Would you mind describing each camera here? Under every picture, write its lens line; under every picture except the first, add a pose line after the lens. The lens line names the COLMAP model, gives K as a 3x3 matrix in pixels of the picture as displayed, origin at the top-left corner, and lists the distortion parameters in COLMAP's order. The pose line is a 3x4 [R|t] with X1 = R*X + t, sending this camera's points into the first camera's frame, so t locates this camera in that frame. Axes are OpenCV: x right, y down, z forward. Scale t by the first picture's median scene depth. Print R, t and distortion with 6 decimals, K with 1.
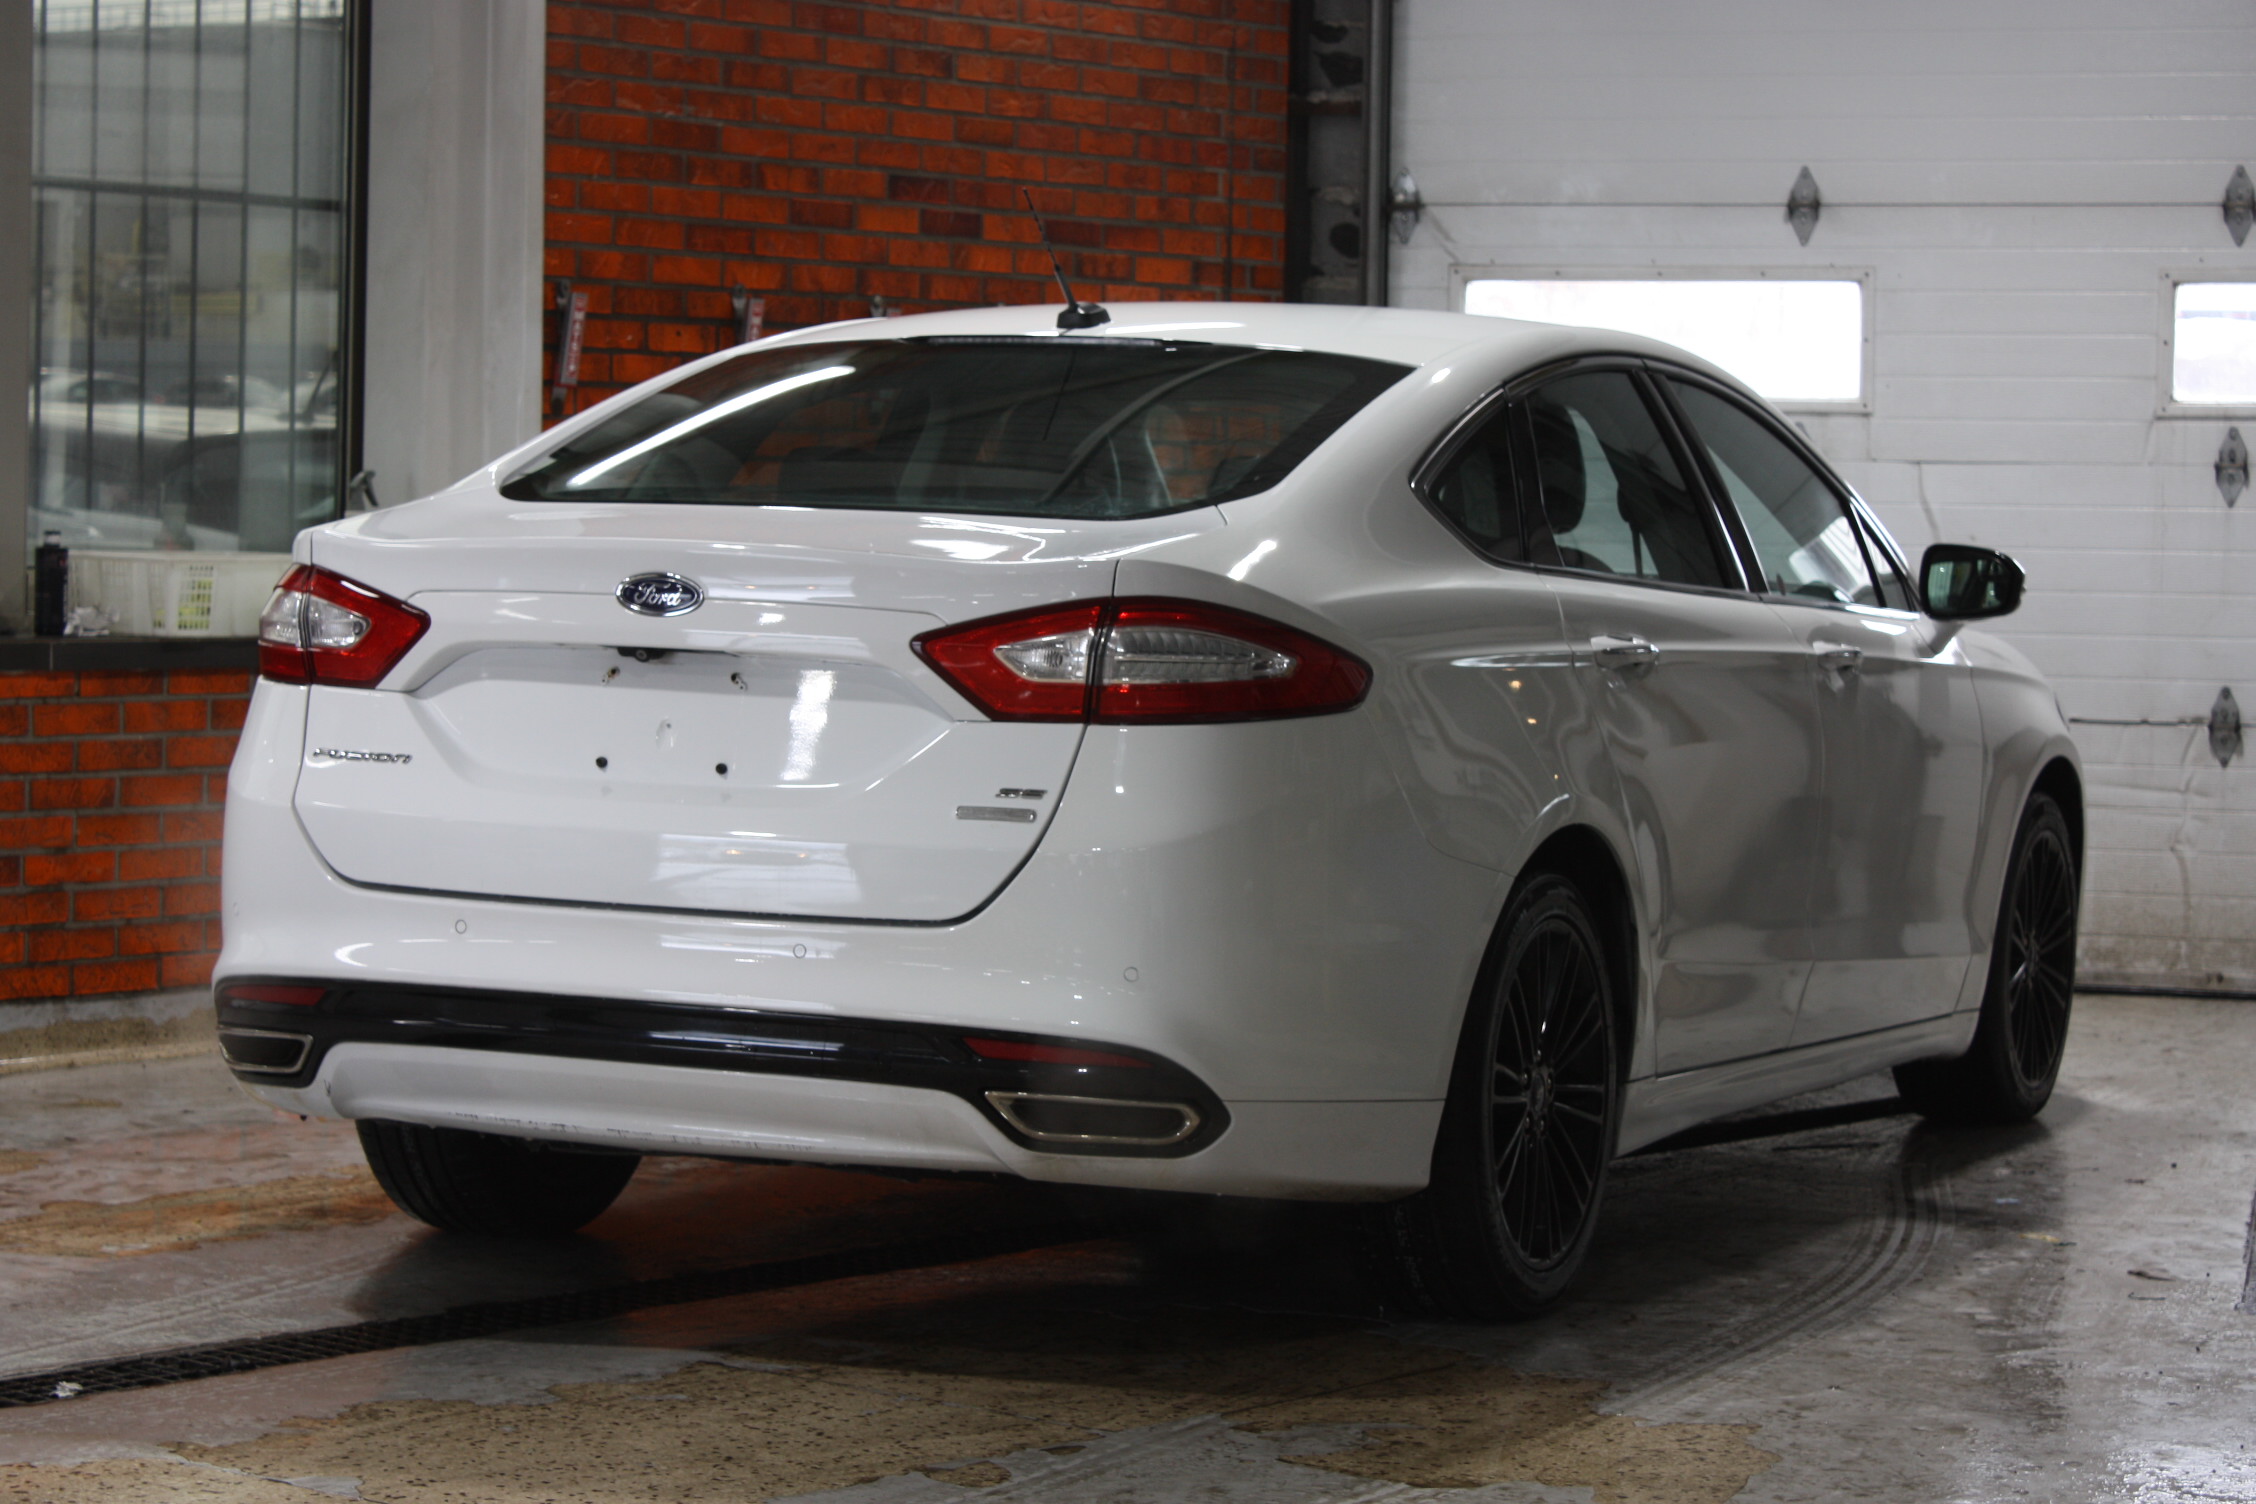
lens RADIAL K [[5254.9, 0, 1128.0], [0, 5254.9, 759.2], [0, 0, 1]] dist [0.075830, 0.000000]
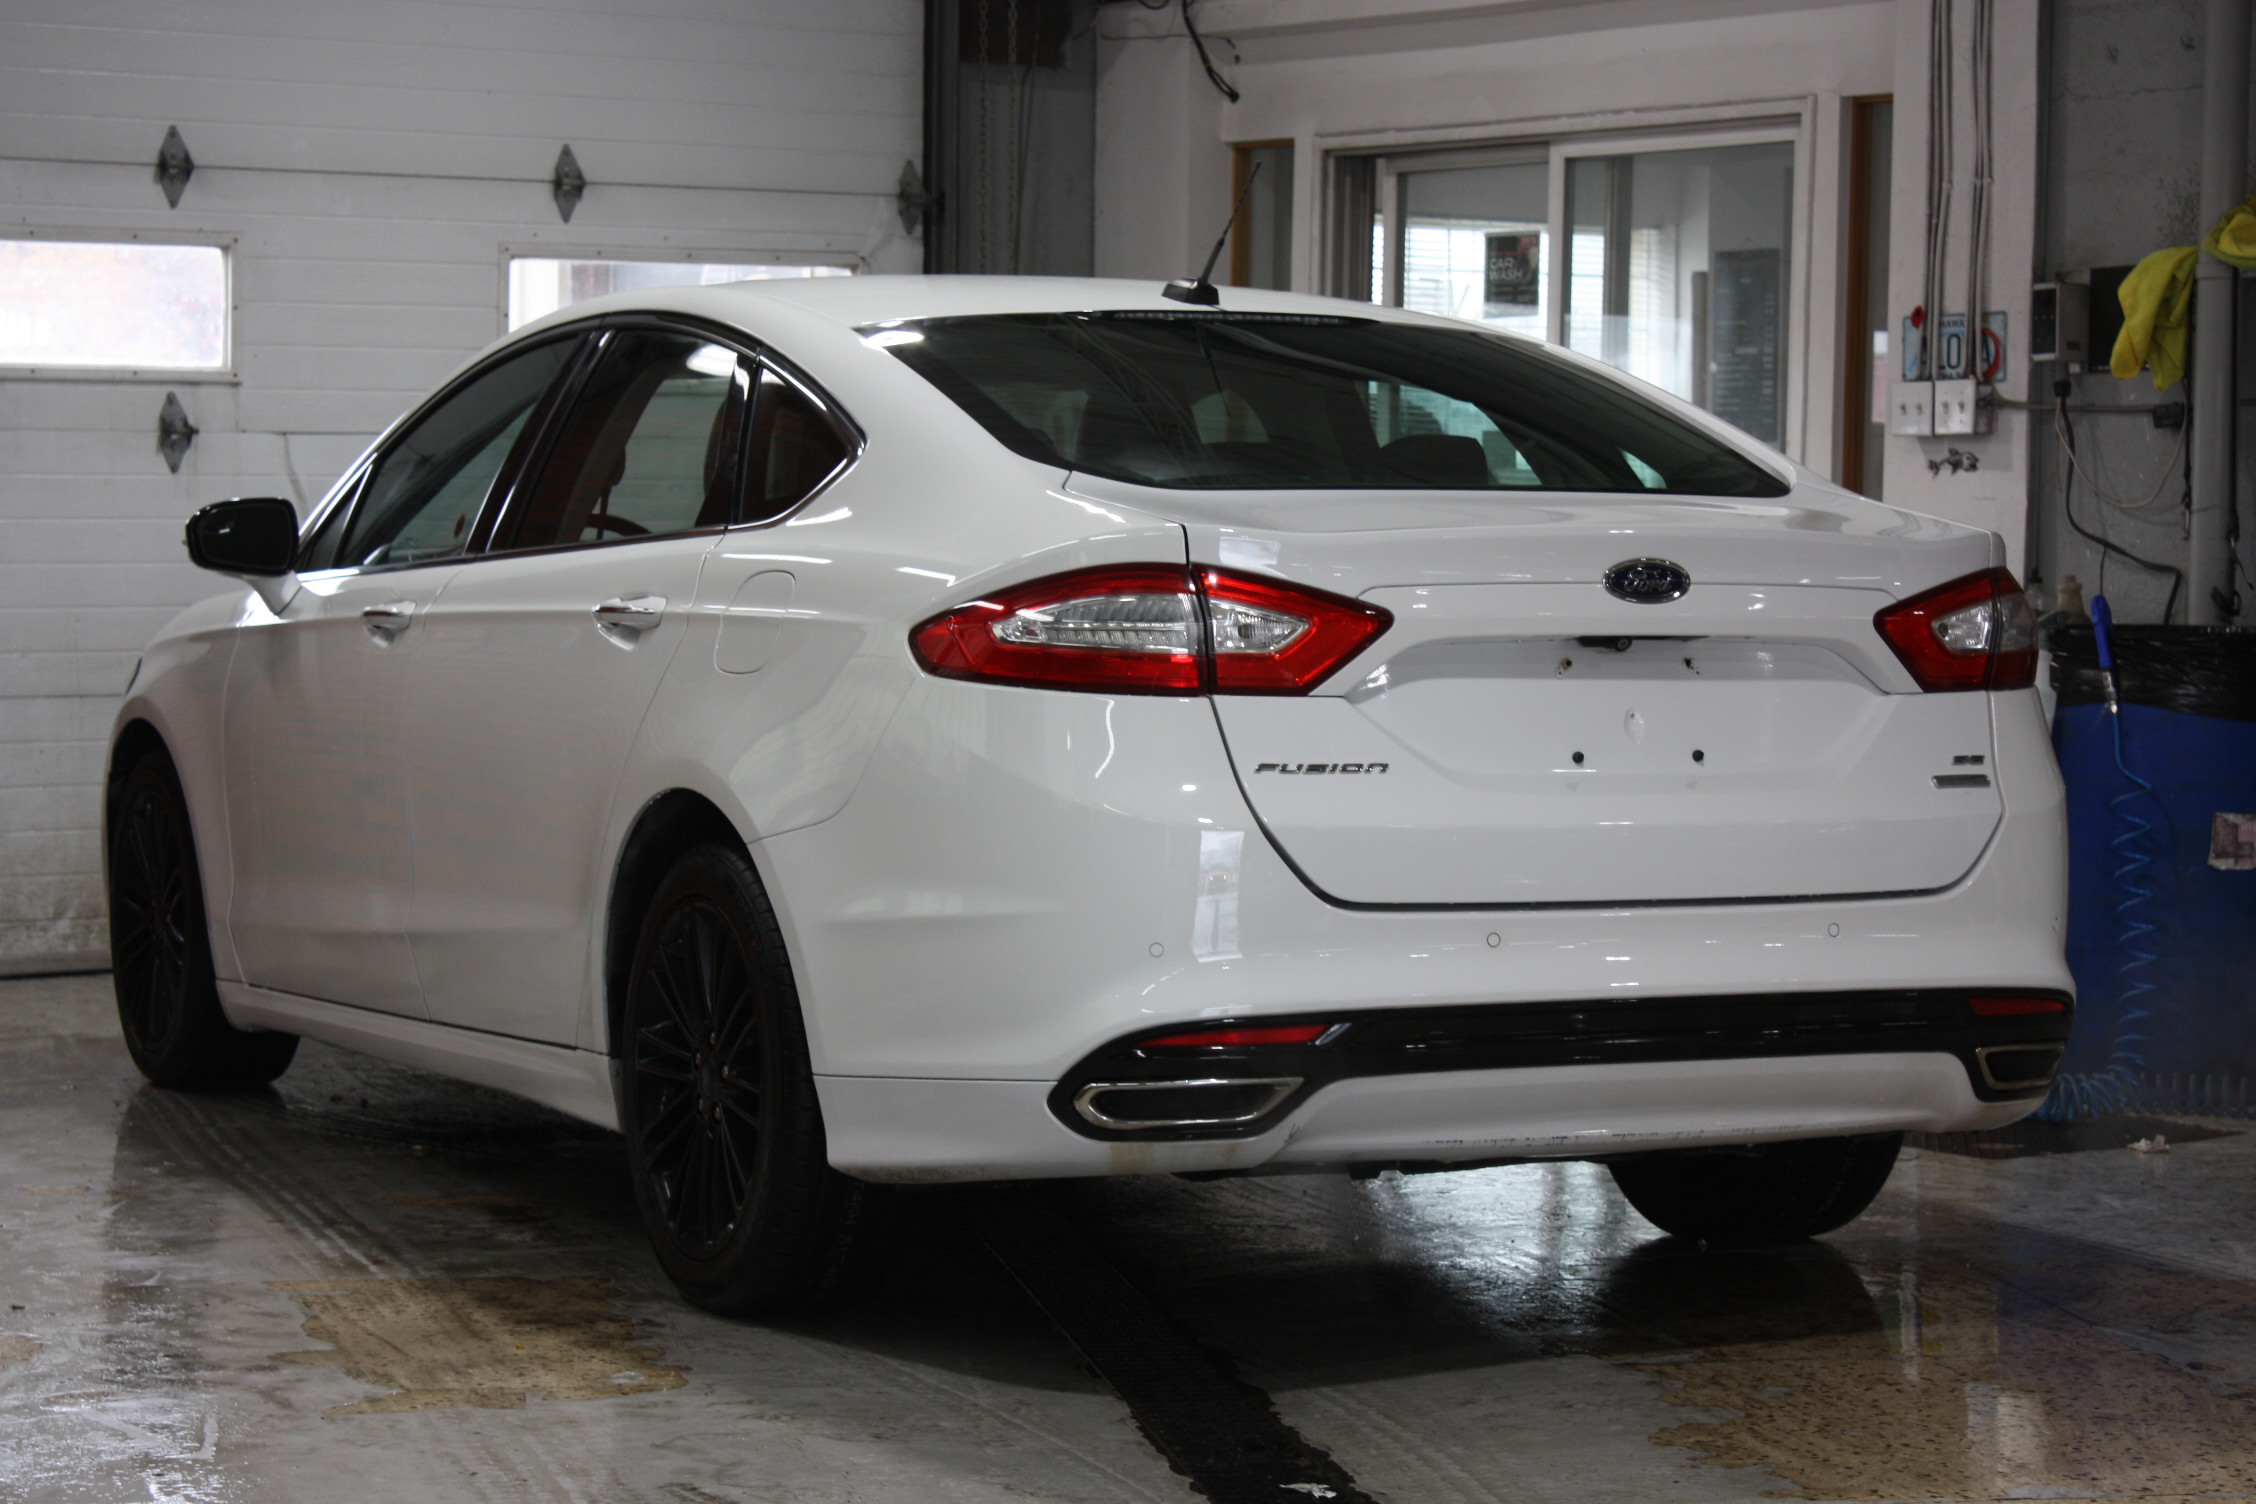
lens RADIAL K [[5225.4, 0, 1129.7], [0, 5225.4, 745.2], [0, 0, 1]] dist [0.132774, 0.000000]
pose [[0.635780, -0.054815, 0.769921, -0.516124], [0.050019, 0.998304, 0.029770, -0.019883], [-0.770248, 0.019583, 0.637444, 0.261367]]
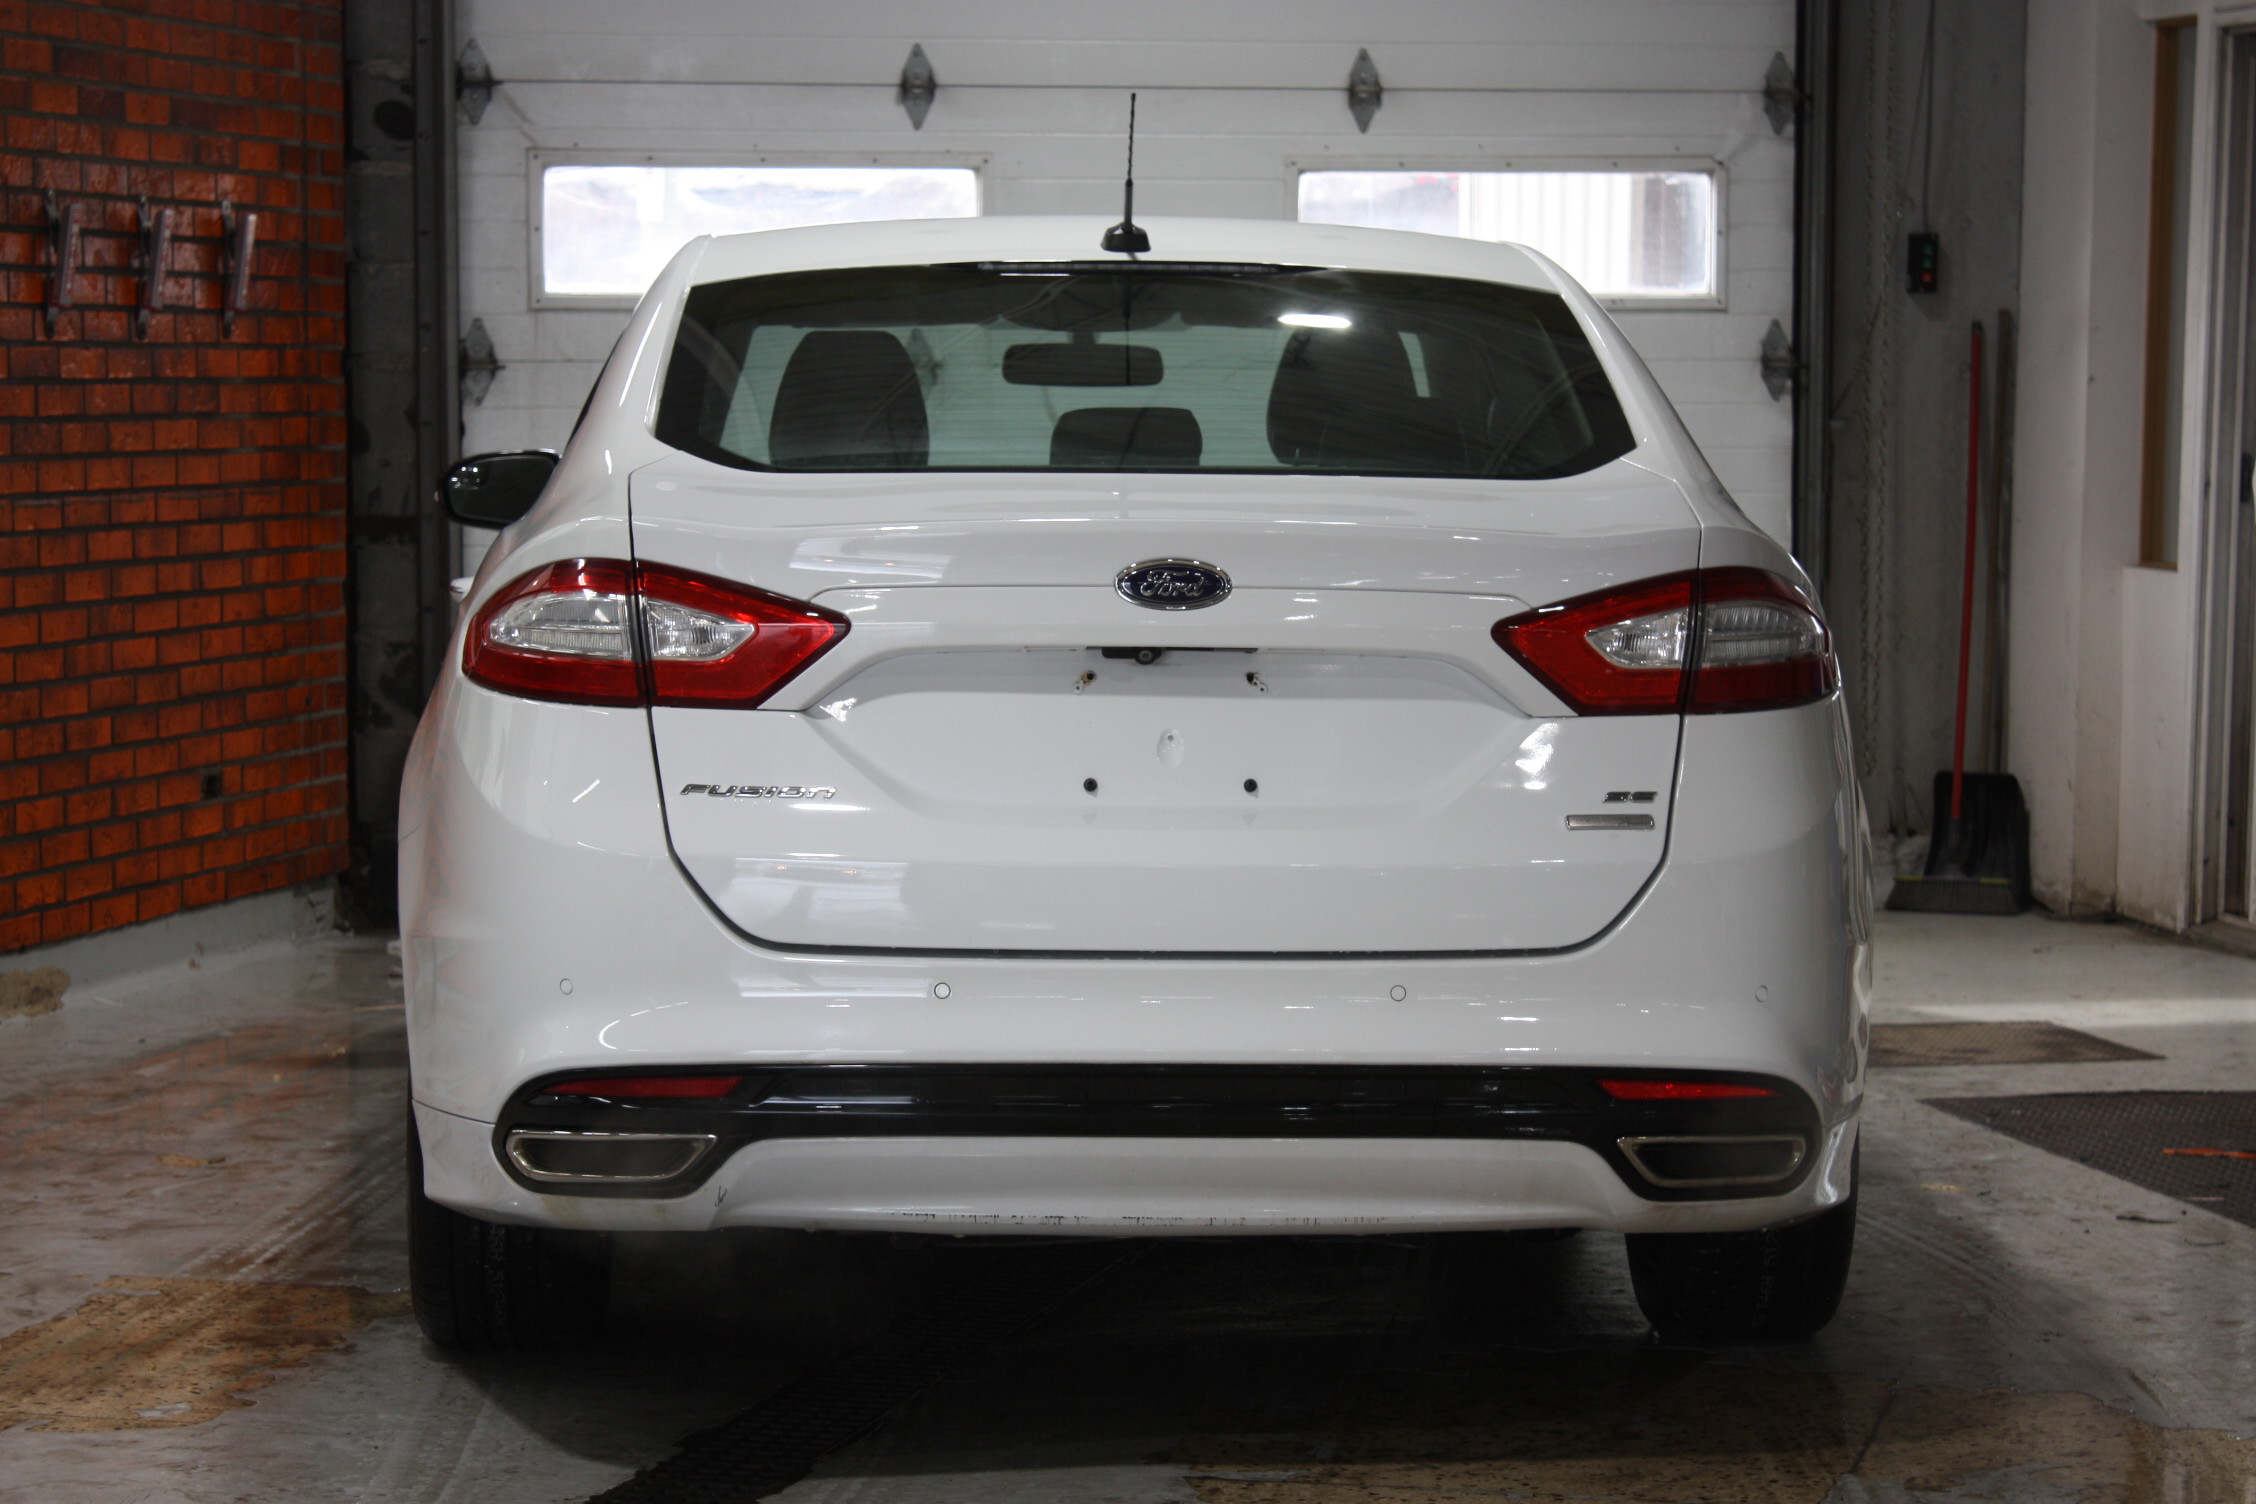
lens RADIAL K [[5458.2, 0, 1126.2], [0, 5458.2, 750.3], [0, 0, 1]] dist [0.108672, 0.000000]
pose [[0.892591, -0.050758, 0.448001, -0.282164], [0.039754, 0.998633, 0.033939, -0.019946], [-0.449111, -0.012484, 0.893389, 0.124026]]
